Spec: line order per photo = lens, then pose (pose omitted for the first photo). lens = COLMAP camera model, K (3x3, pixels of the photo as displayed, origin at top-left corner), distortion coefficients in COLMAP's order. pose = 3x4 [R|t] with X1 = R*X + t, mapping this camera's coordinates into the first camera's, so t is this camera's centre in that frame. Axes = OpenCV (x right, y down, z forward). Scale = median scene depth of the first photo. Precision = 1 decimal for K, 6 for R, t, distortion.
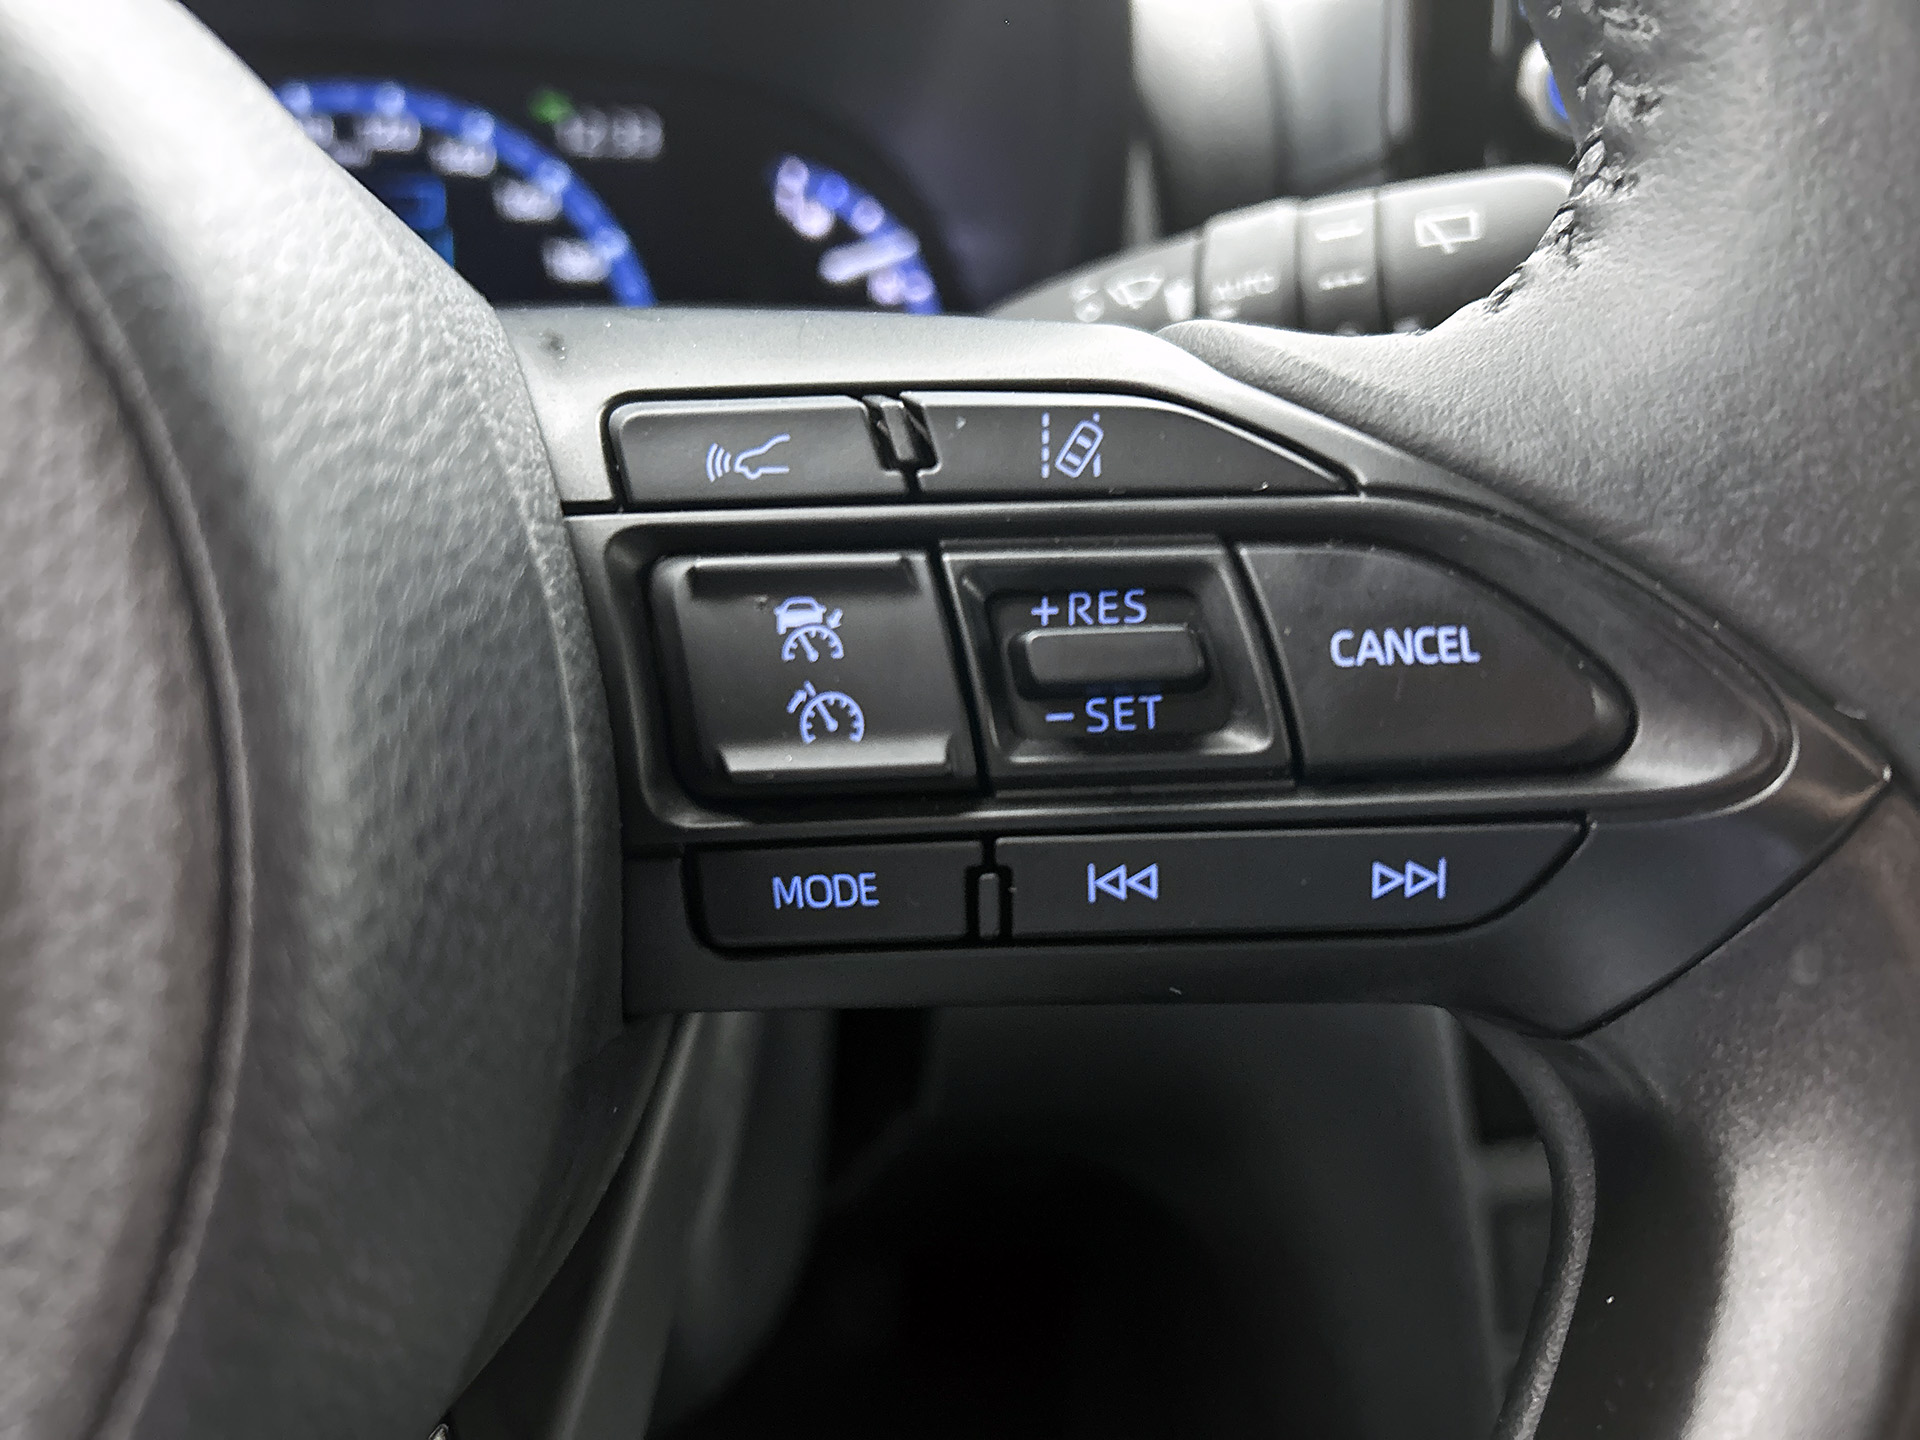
lens RADIAL K [[1485.4, 0, 950.1], [0, 1485.4, 708.6], [0, 0, 1]] dist [0.039431, -0.049846]
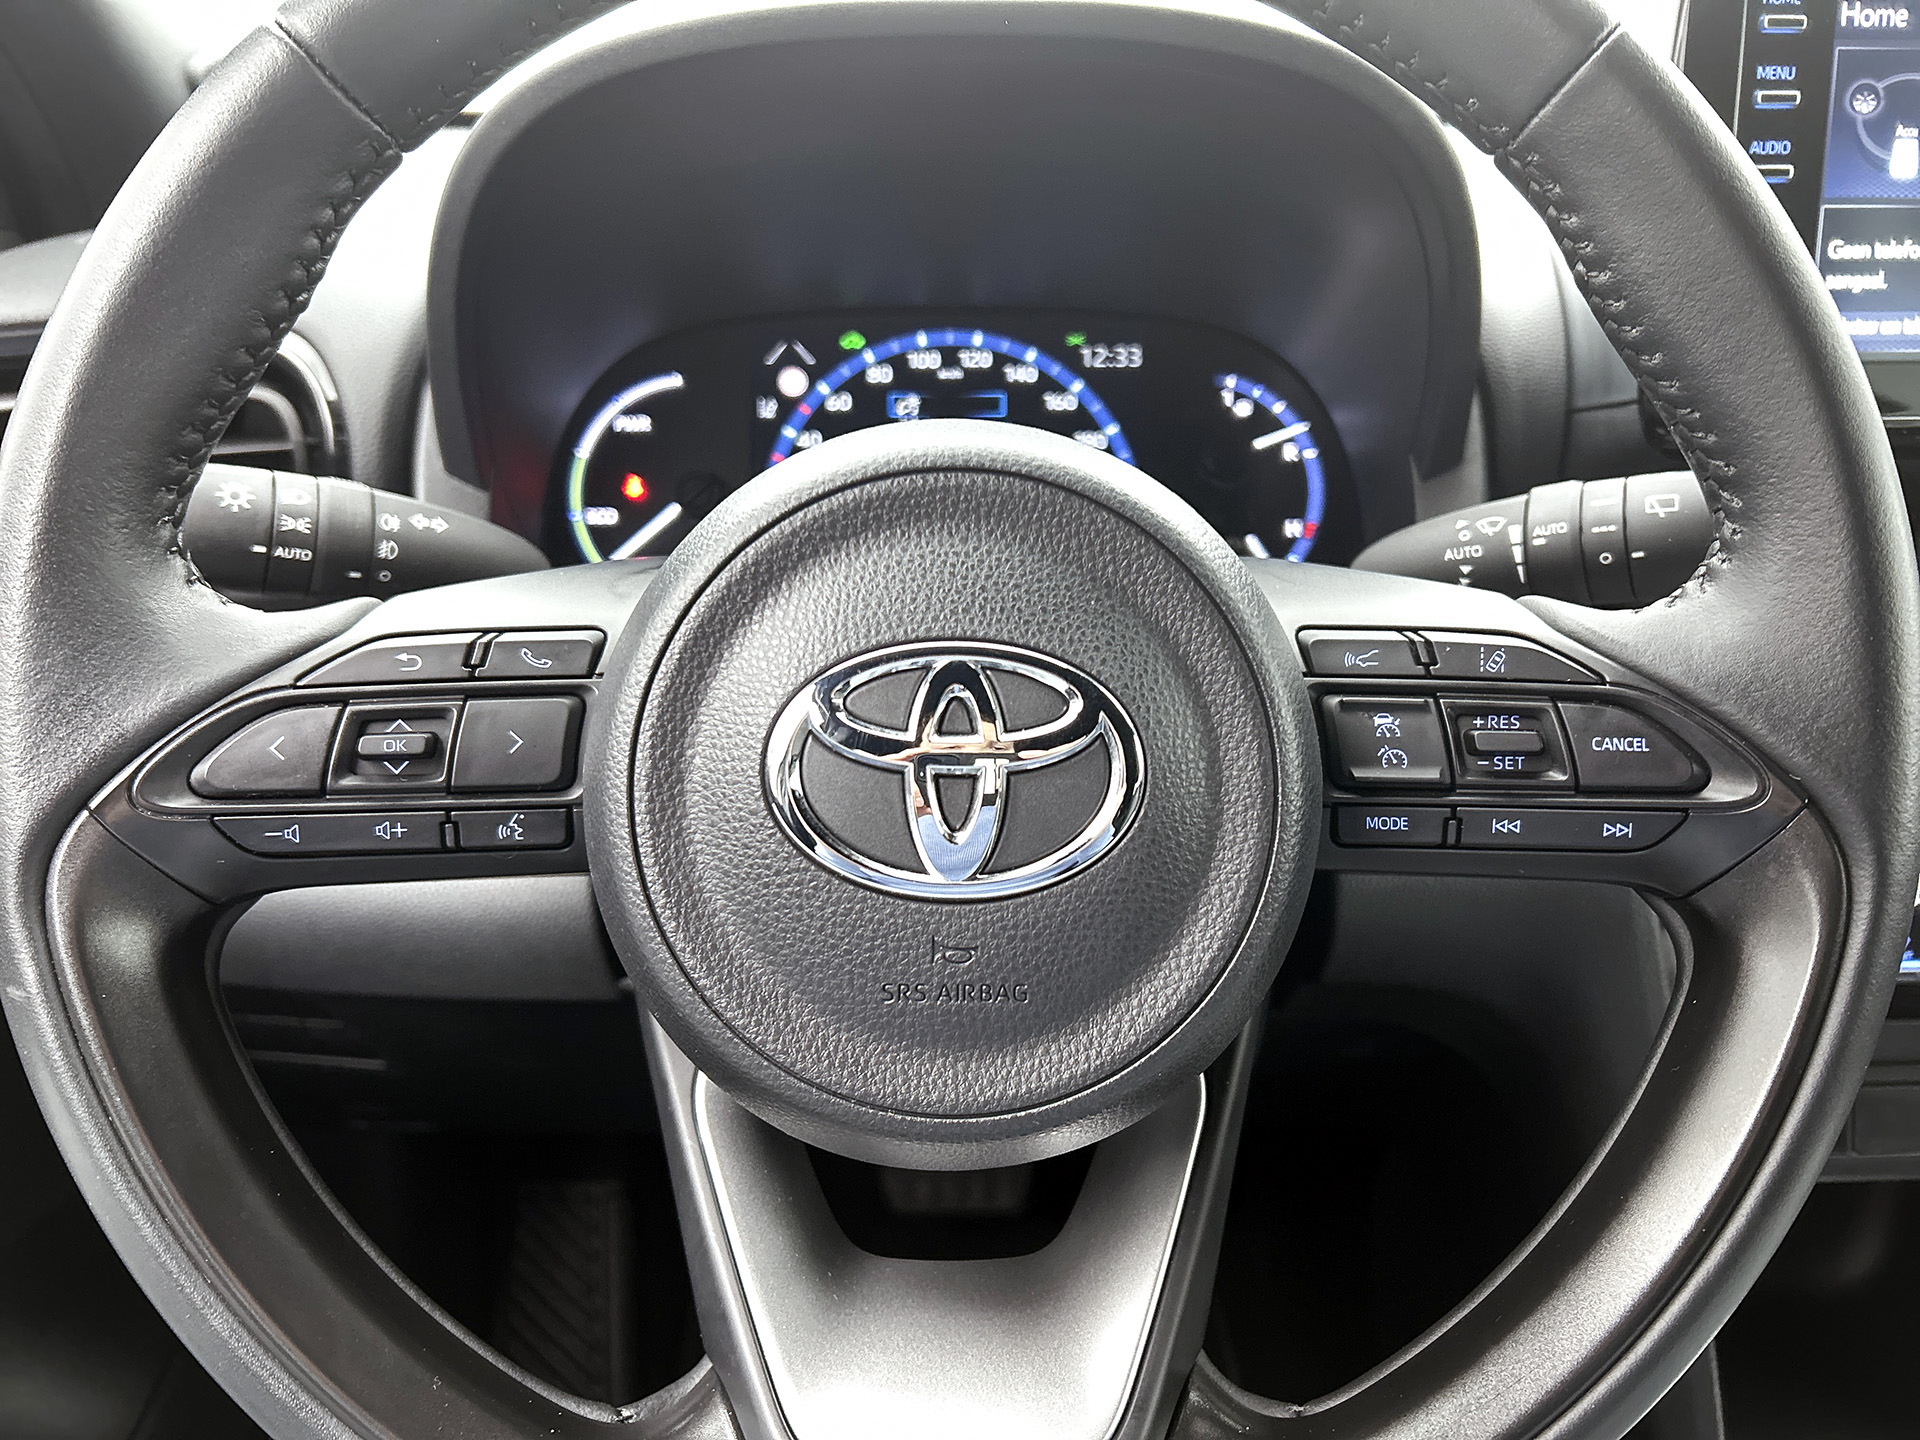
lens RADIAL K [[1485.4, 0, 947.5], [0, 1485.4, 736.7], [0, 0, 1]] dist [0.039431, -0.049846]
pose [[0.987914, 0.049338, -0.146944, -0.483482], [-0.046815, 0.998692, 0.020580, -0.051630], [0.147767, -0.013452, 0.988931, -1.782714]]
